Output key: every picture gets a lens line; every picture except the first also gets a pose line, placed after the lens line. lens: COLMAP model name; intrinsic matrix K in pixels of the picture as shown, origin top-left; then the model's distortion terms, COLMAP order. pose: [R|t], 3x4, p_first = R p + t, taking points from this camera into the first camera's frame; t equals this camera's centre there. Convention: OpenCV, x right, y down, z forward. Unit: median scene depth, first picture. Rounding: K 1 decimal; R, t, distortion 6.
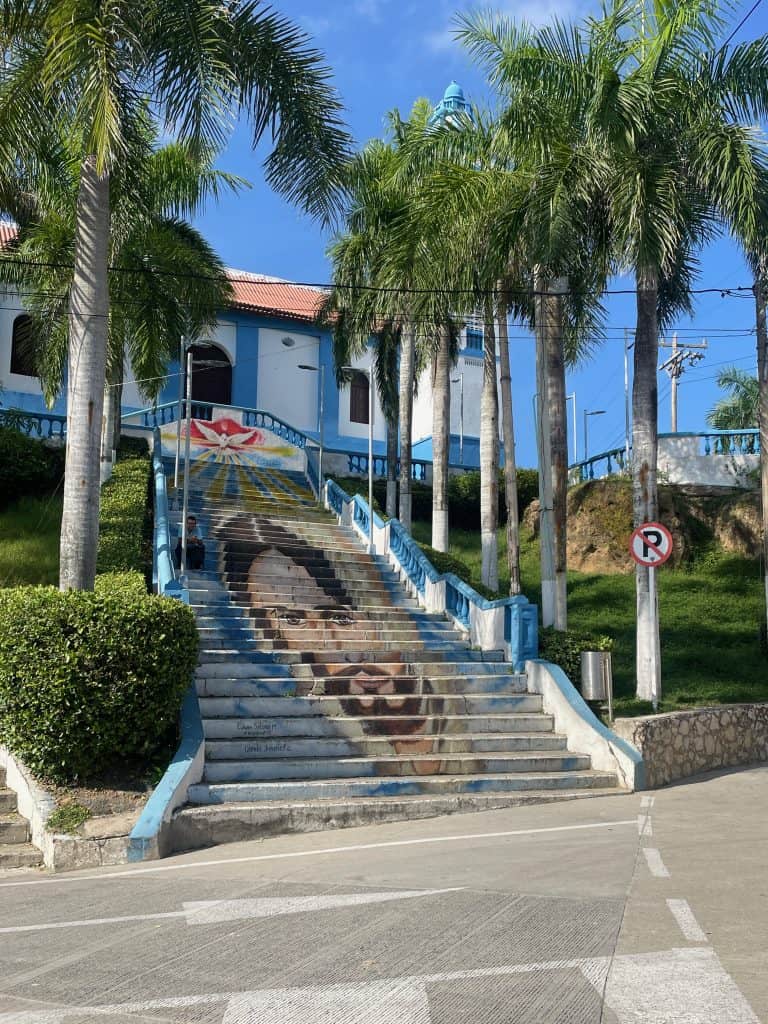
lens RADIAL K [[1052.7, 0, 384.0], [0, 1052.7, 512.0], [0, 0, 1]] dist [0.083341, -0.000869]
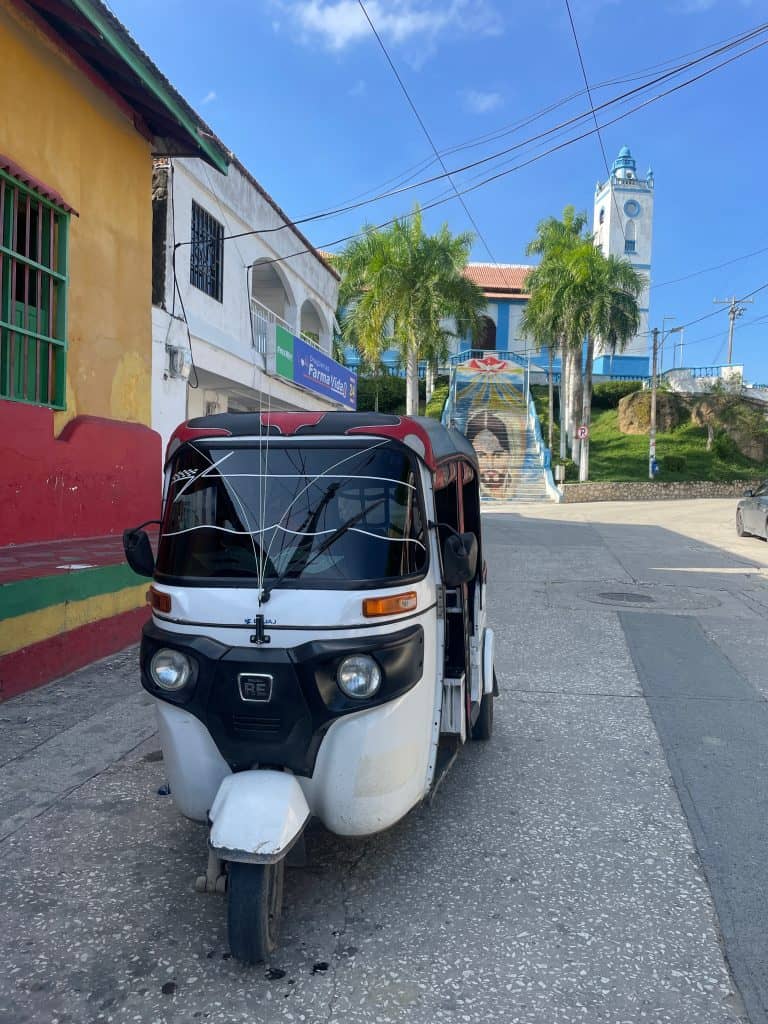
lens RADIAL K [[813.2, 0, 384.0], [0, 813.2, 512.0], [0, 0, 1]] dist [0.000523, 0.000202]
pose [[0.936651, 0.020263, -0.349678, 0.300738], [0.042946, 0.984149, 0.172066, -0.098620], [0.347622, -0.176183, 0.920933, -0.821331]]
